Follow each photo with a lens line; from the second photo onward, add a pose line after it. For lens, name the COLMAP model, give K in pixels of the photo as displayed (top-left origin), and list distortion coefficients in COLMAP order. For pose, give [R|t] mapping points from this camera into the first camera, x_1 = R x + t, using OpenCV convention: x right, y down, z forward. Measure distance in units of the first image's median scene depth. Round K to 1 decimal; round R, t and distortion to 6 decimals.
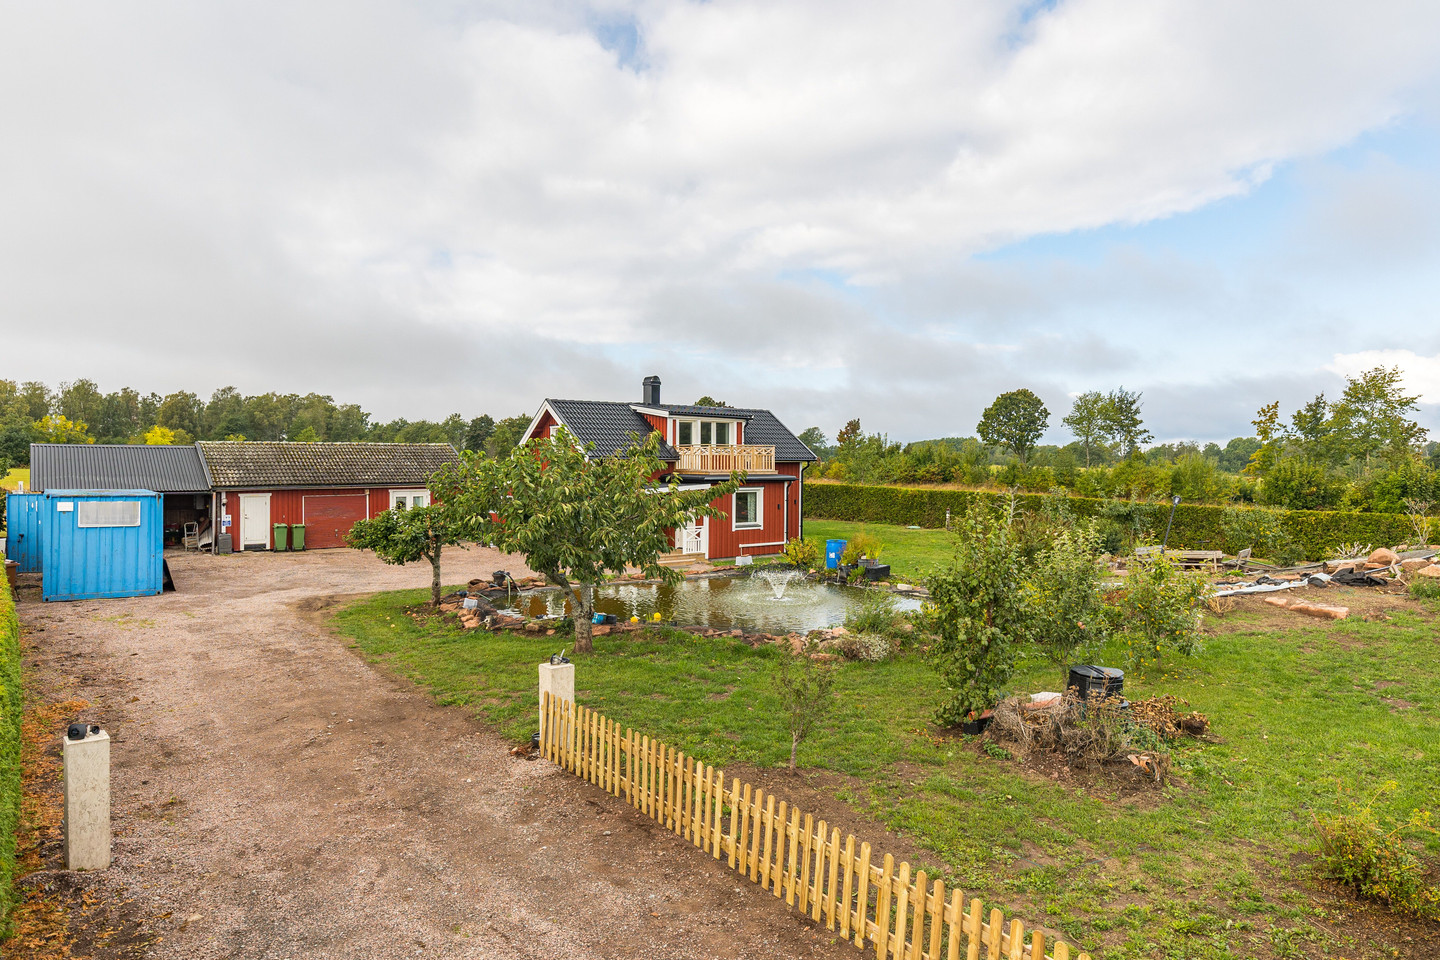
lens RADIAL K [[843.0, 0, 735.8], [0, 843.0, 491.9], [0, 0, 1]] dist [-0.004822, -0.001257]
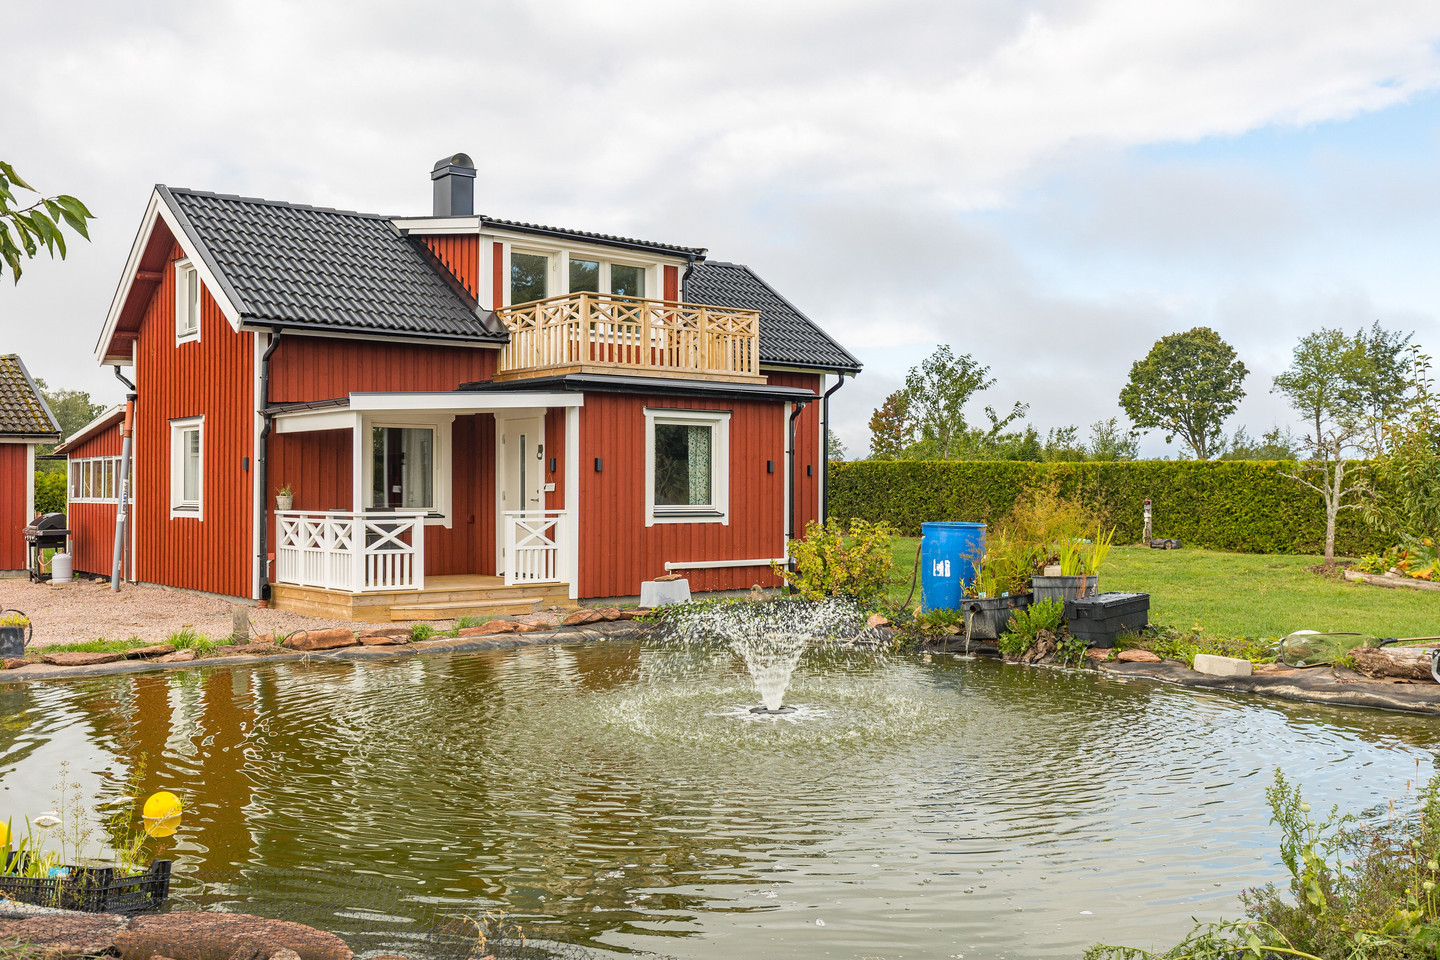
lens RADIAL K [[1335.3, 0, 741.6], [0, 1335.3, 482.6], [0, 0, 1]] dist [0.002669, -0.006184]
pose [[0.999519, -0.002043, 0.030946, 0.019149], [0.003231, 0.999257, -0.038398, 0.047596], [-0.030844, 0.038480, 0.998783, 0.388109]]
